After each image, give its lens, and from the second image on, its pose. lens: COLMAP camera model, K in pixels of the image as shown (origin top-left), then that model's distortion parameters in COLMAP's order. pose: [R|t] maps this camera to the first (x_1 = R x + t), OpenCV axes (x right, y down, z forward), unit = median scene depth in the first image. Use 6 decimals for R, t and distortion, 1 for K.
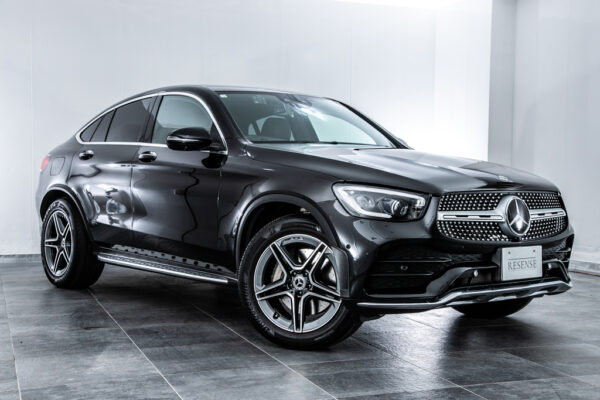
lens RADIAL K [[862.7, 0, 299.9], [0, 862.7, 197.8], [0, 0, 1]] dist [0.038668, 0.000000]
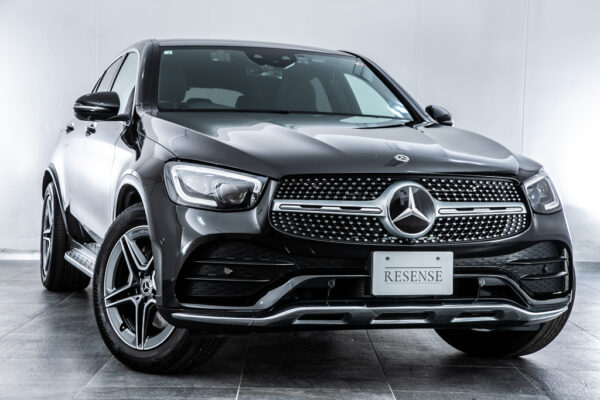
lens RADIAL K [[1187.0, 0, 299.9], [0, 1187.0, 201.8], [0, 0, 1]] dist [0.098532, 0.000000]
pose [[0.940970, 0.025126, -0.337556, 0.499902], [-0.023582, 0.999684, 0.008674, 0.007779], [0.337667, -0.000201, 0.941266, 0.019297]]
